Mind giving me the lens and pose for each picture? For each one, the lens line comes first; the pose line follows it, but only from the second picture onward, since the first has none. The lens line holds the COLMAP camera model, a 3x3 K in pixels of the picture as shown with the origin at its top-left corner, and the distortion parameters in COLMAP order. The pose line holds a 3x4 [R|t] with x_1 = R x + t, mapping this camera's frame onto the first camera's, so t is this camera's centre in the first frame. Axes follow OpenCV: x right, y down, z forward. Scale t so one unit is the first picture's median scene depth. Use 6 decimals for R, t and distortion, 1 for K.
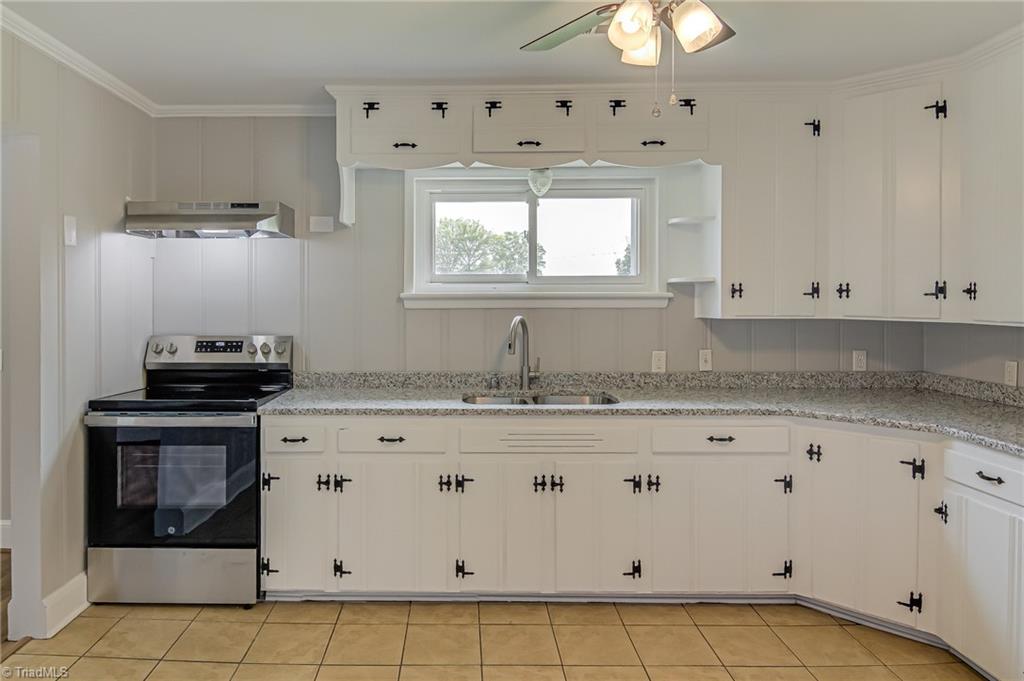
lens RADIAL K [[663.9, 0, 453.6], [0, 663.9, 304.8], [0, 0, 1]] dist [-0.001826, -0.004126]
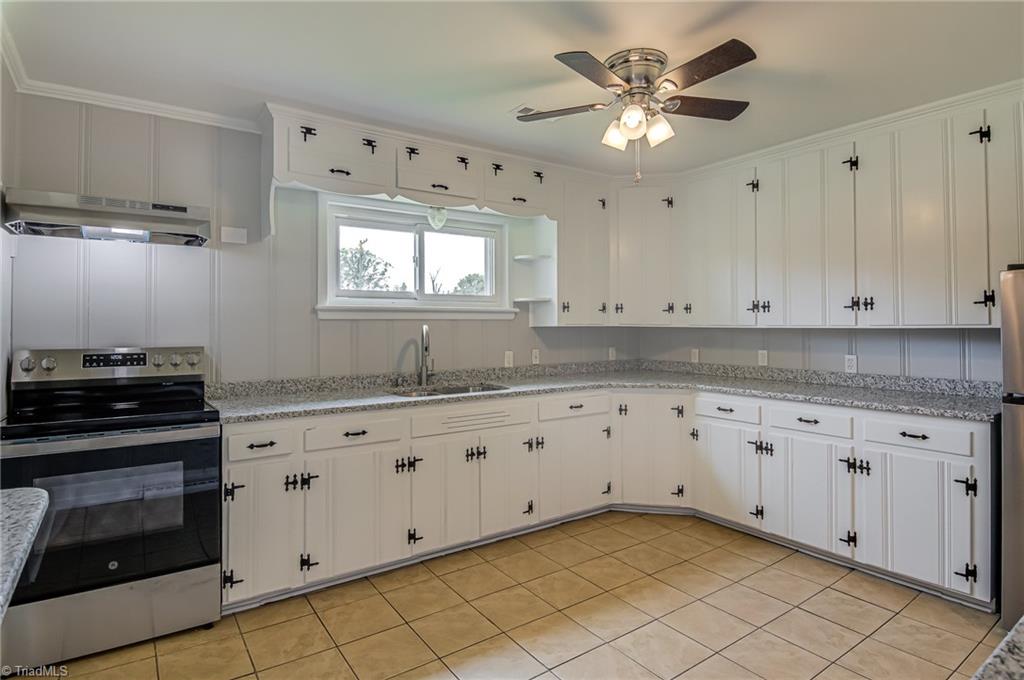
lens RADIAL K [[547.5, 0, 511.6], [0, 547.5, 320.2], [0, 0, 1]] dist [0.004049, -0.016700]
pose [[0.809894, 0.004313, 0.586560, -0.383504], [0.006241, 0.999853, -0.015969, 0.026102], [-0.586543, 0.016594, 0.809748, 0.088911]]
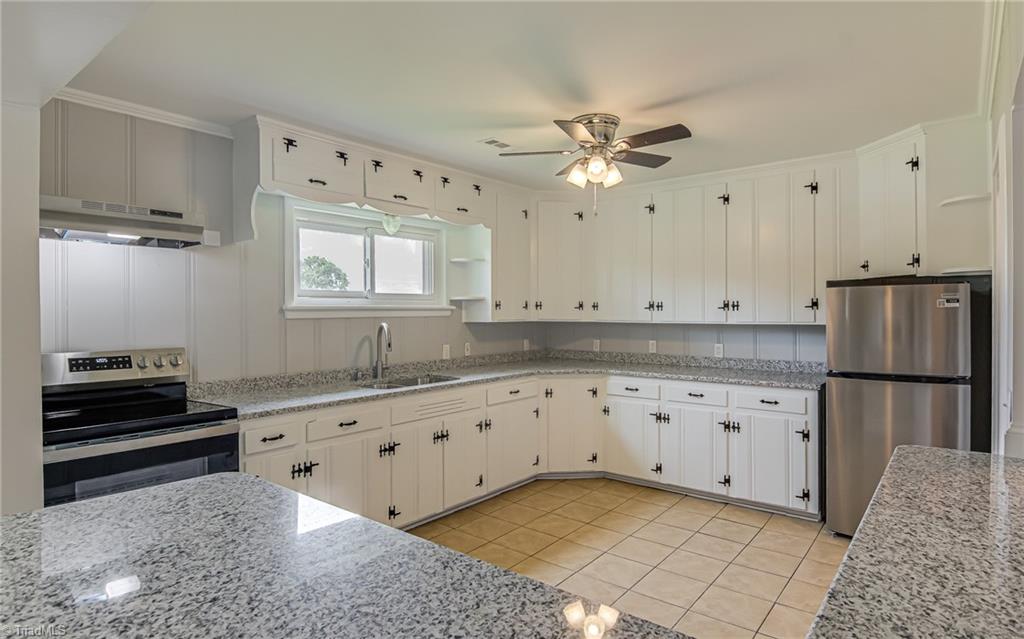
lens RADIAL K [[560.6, 0, 518.7], [0, 560.6, 313.8], [0, 0, 1]] dist [-0.003670, -0.001583]
pose [[0.609892, -0.005389, 0.792466, -0.660723], [0.008515, 0.999964, 0.000247, 0.000385], [-0.792439, 0.006597, 0.609916, 0.099057]]
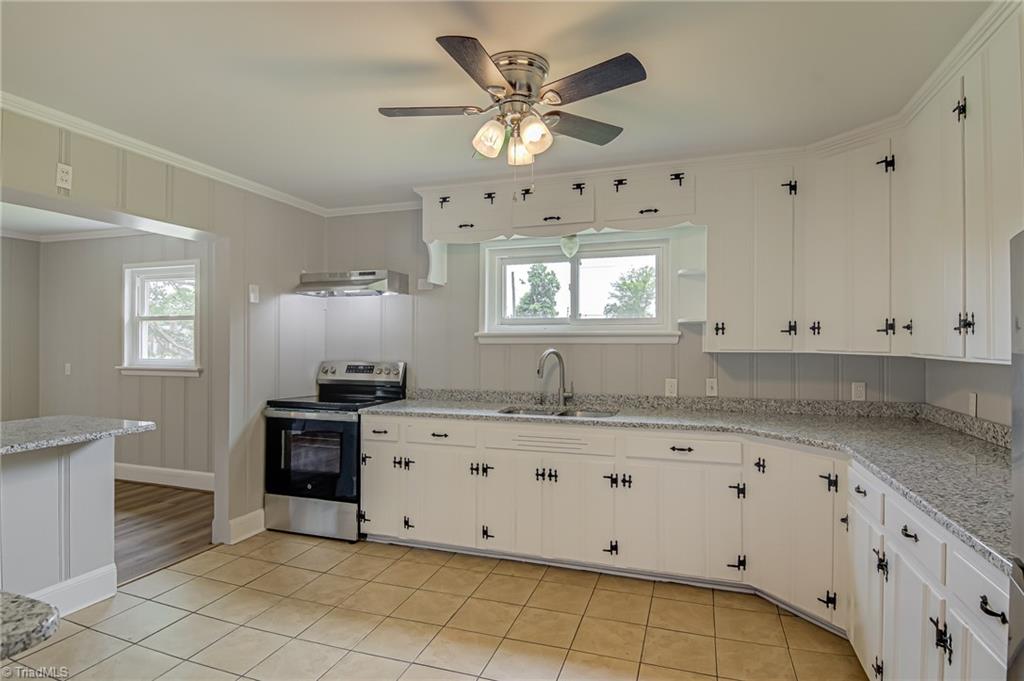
lens RADIAL K [[544.0, 0, 512.0], [0, 544.0, 340.5], [0, 0, 1]] dist [-0.003567, -0.000853]
pose [[0.950542, 0.000128, -0.310596, 0.375696], [-0.003457, 0.999942, -0.010168, 0.011153], [0.310577, 0.010739, 0.950488, -0.051225]]
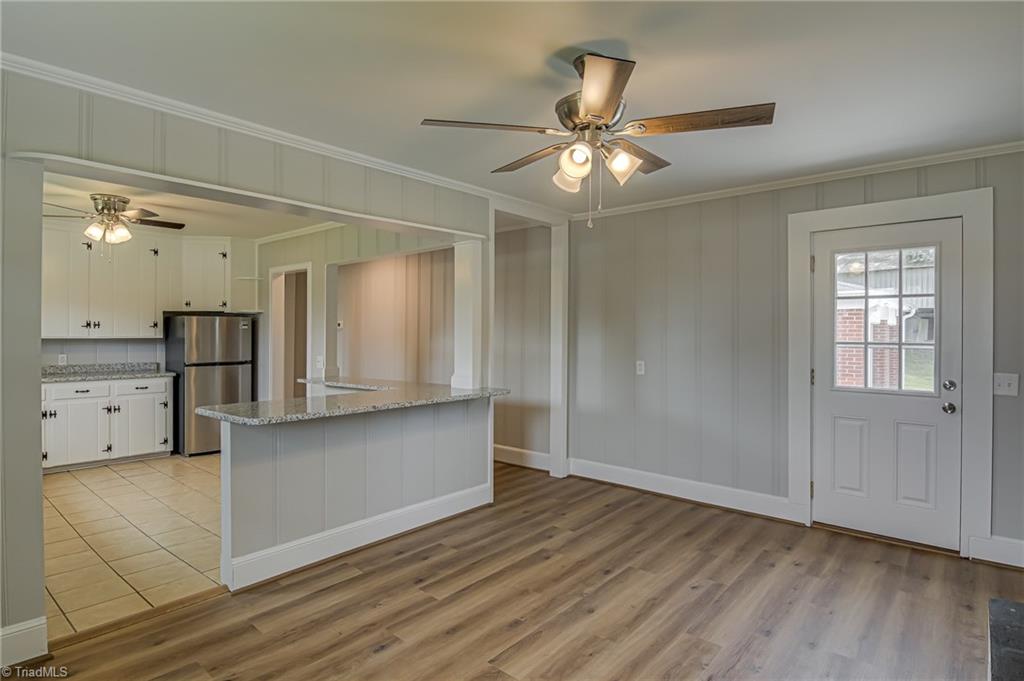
lens RADIAL K [[549.3, 0, 515.3], [0, 549.3, 330.4], [0, 0, 1]] dist [-0.015398, -0.000814]
pose [[-0.766500, -0.002014, 0.642241, -1.461353], [-0.001194, 0.999998, 0.001712, -0.000928], [-0.642243, 0.000546, -0.766501, 0.964630]]
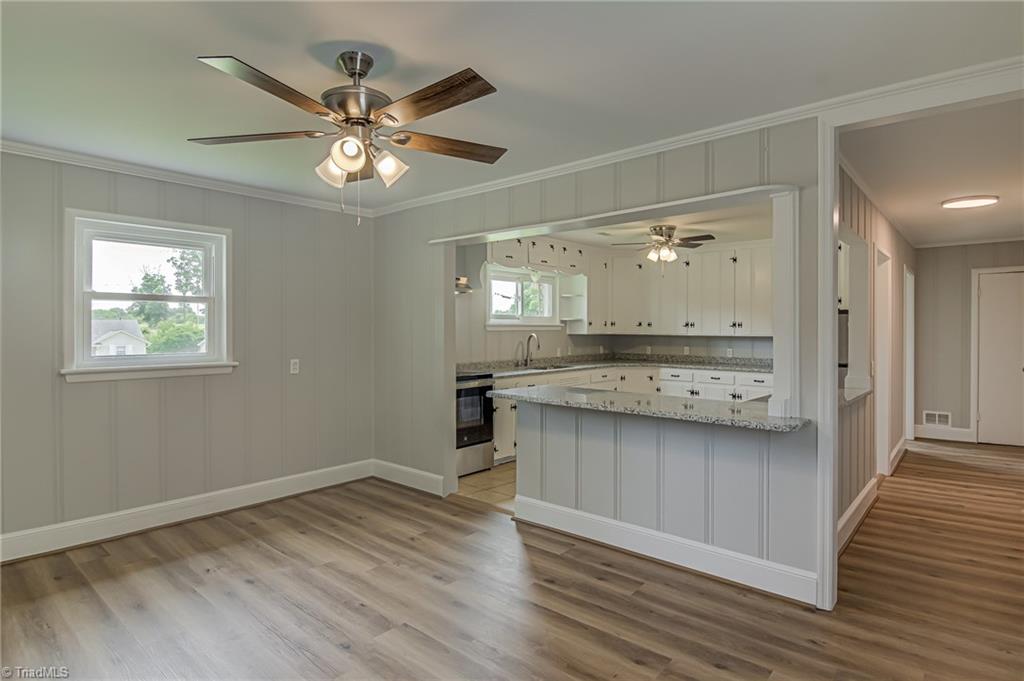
lens RADIAL K [[549.6, 0, 511.8], [0, 549.6, 330.1], [0, 0, 1]] dist [-0.001822, -0.000278]
pose [[0.641803, -0.001646, 0.766868, -1.487514], [0.002282, 0.999997, 0.000236, 0.003406], [-0.766866, 0.001599, 0.641805, -0.183606]]
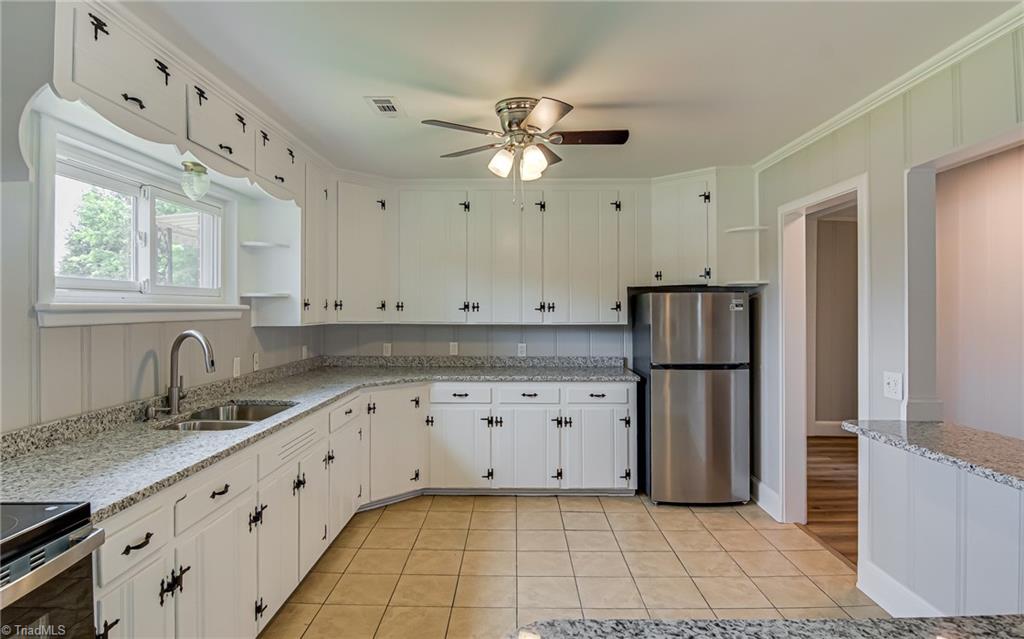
lens RADIAL K [[554.9, 0, 514.3], [0, 554.9, 305.0], [0, 0, 1]] dist [-0.001183, -0.001606]
pose [[-0.009269, 0.007117, 0.999932, -0.689701], [0.005727, 0.999959, -0.007064, -0.010426], [-0.999941, 0.005661, -0.009309, 0.595674]]
